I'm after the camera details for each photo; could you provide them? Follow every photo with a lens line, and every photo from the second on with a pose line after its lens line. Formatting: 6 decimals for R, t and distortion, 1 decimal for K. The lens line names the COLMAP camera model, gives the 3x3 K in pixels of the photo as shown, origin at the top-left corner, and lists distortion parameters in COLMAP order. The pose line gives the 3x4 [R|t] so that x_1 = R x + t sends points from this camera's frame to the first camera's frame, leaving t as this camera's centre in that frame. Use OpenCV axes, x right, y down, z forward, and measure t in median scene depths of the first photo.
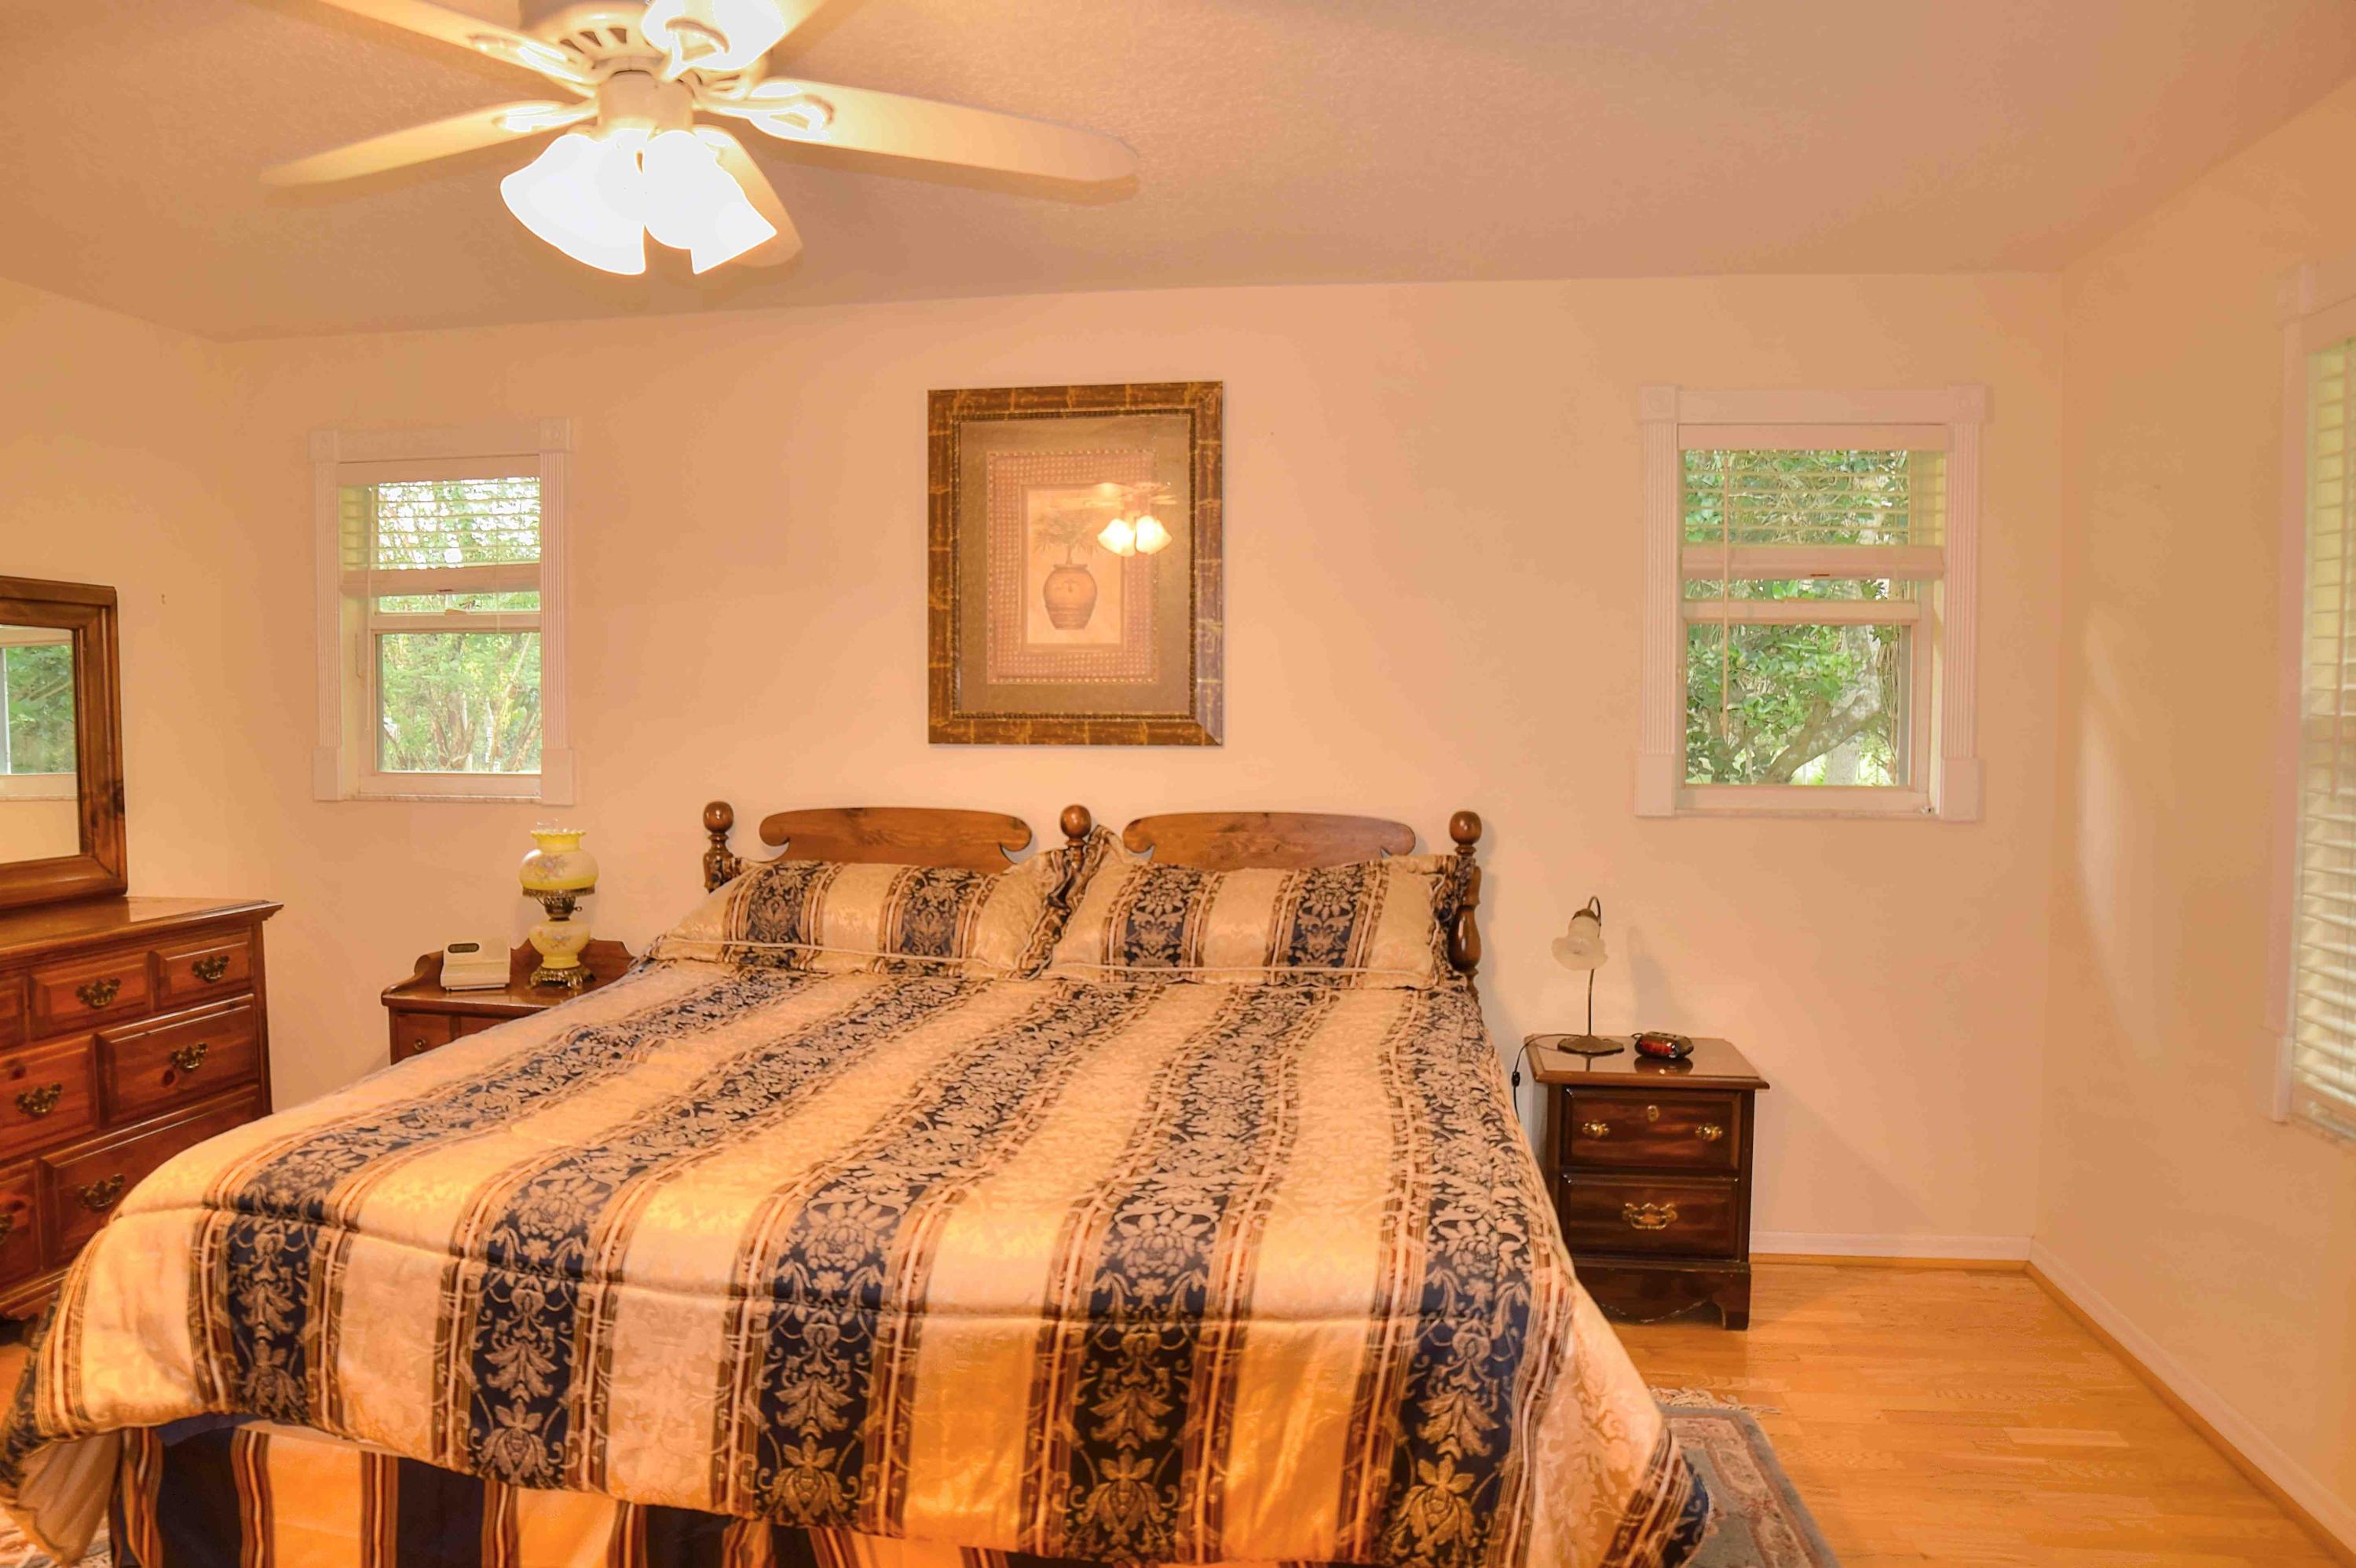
lens RADIAL K [[1484.1, 0, 1161.0], [0, 1484.1, 789.2], [0, 0, 1]] dist [-0.096378, -0.000139]
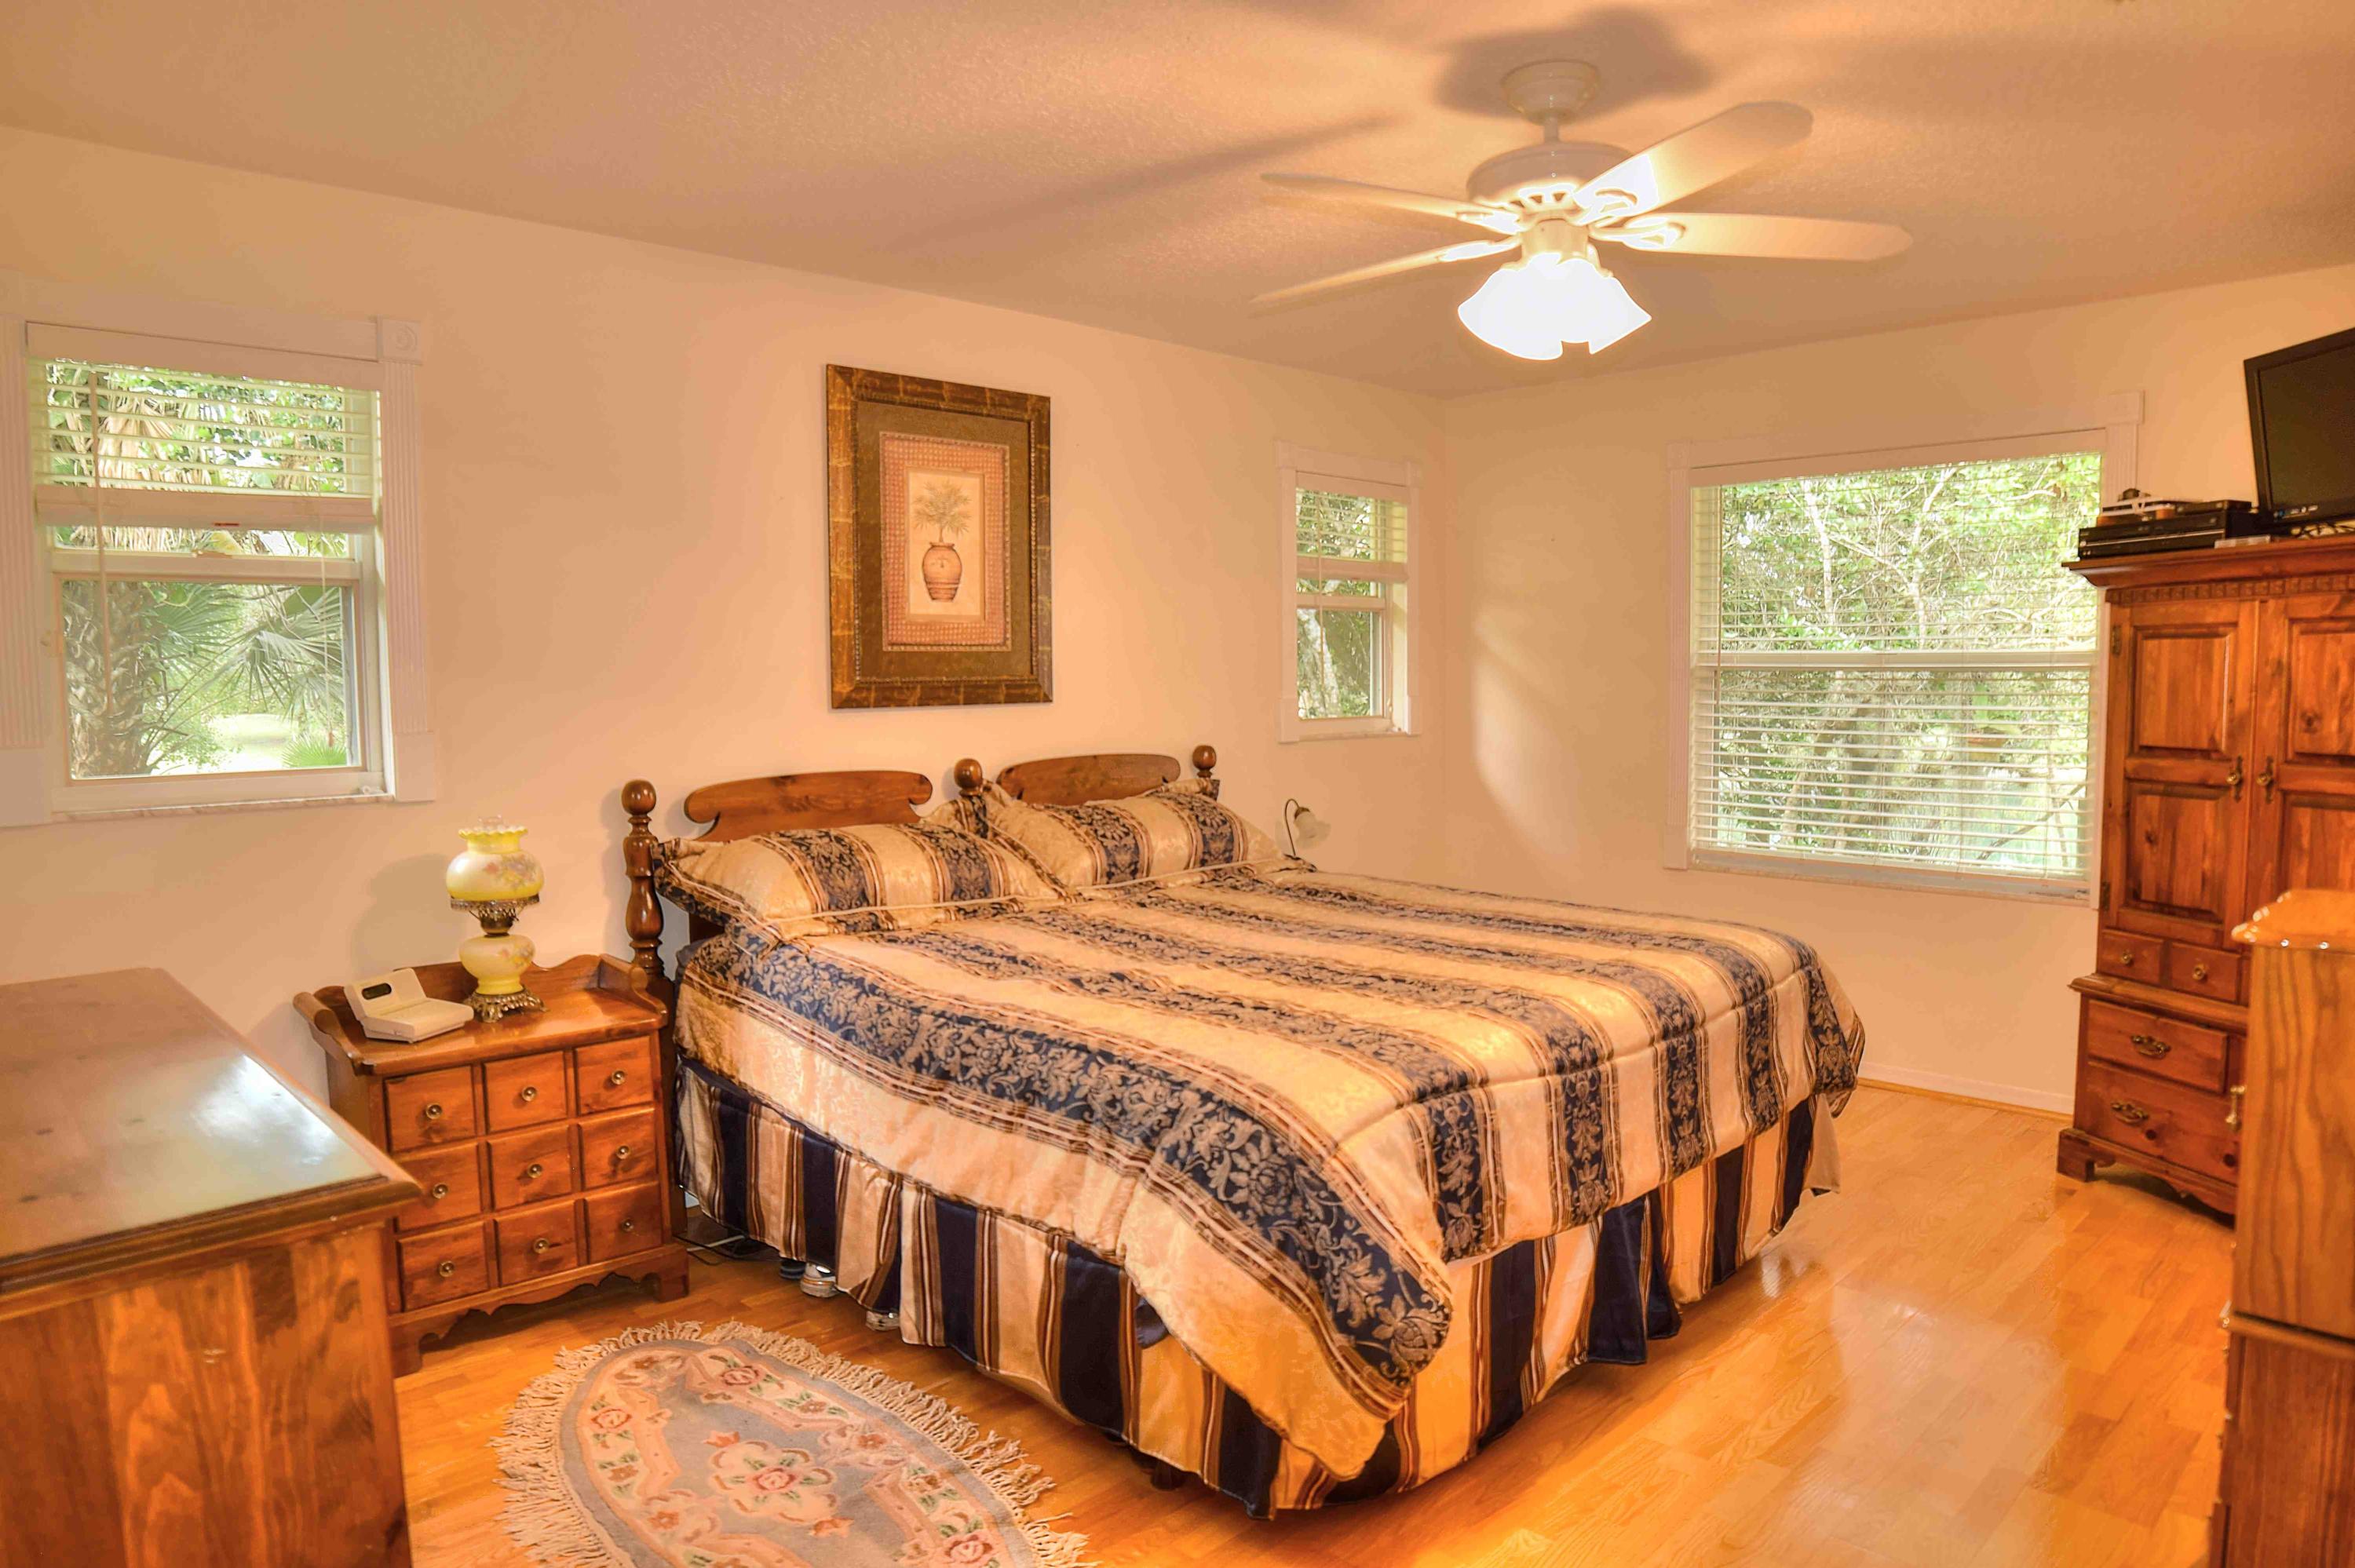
lens RADIAL K [[1483.4, 0, 1155.1], [0, 1483.4, 779.4], [0, 0, 1]] dist [-0.096378, -0.000139]
pose [[0.611545, -0.069719, 0.788132, -0.852089], [0.048235, 0.997543, 0.050816, -0.023776], [-0.789738, 0.006940, 0.613405, 0.197358]]
